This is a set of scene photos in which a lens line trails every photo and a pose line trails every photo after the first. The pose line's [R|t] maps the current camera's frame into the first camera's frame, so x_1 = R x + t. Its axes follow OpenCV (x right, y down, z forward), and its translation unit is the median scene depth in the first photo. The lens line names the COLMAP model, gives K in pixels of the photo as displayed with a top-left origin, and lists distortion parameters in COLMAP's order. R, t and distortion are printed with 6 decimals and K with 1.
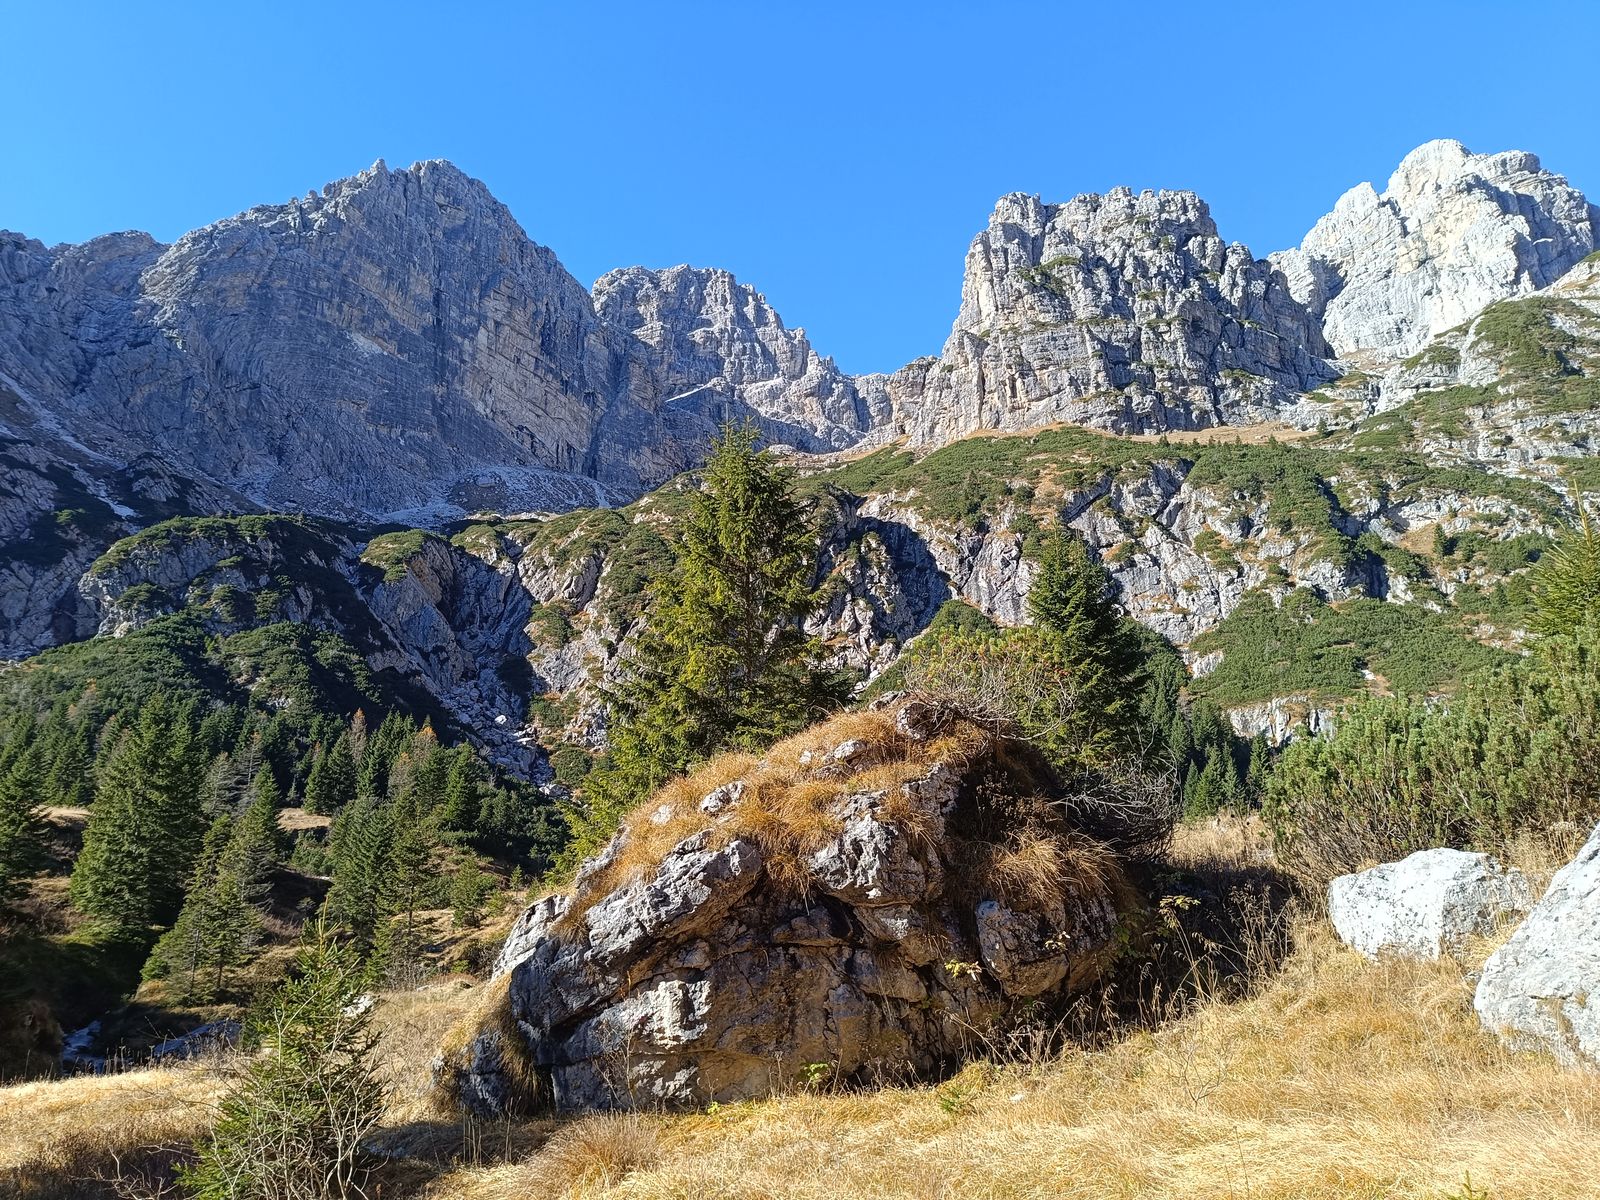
lens RADIAL K [[1104.4, 0, 799.9], [0, 1104.4, 599.8], [0, 0, 1]] dist [-0.002708, -0.006824]
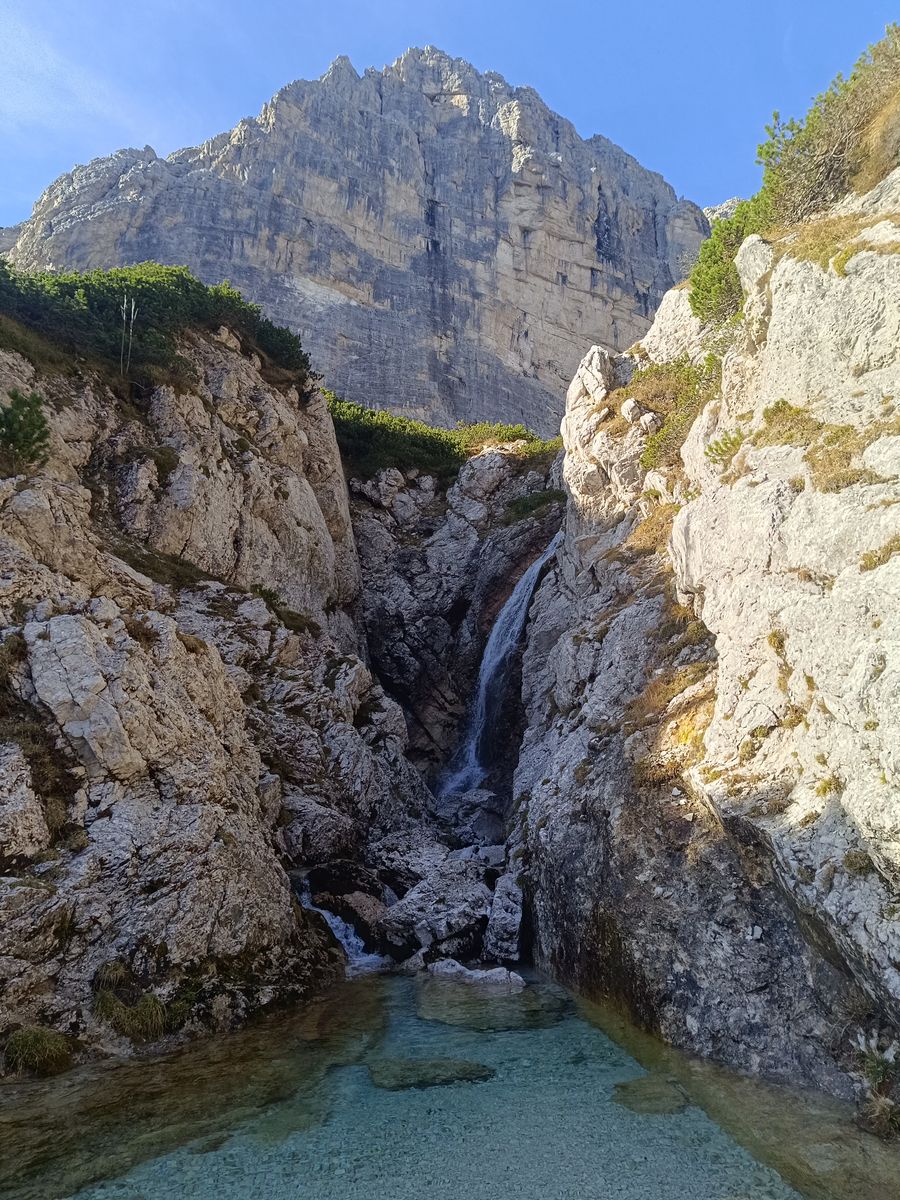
lens RADIAL K [[828.3, 0, 449.5], [0, 828.3, 600.6], [0, 0, 1]] dist [-0.002708, -0.006824]
pose [[0.867947, -0.120786, -0.481745, -0.109986], [0.124701, 0.991903, -0.024027, -0.031185], [0.480747, -0.039220, 0.875982, 0.568060]]
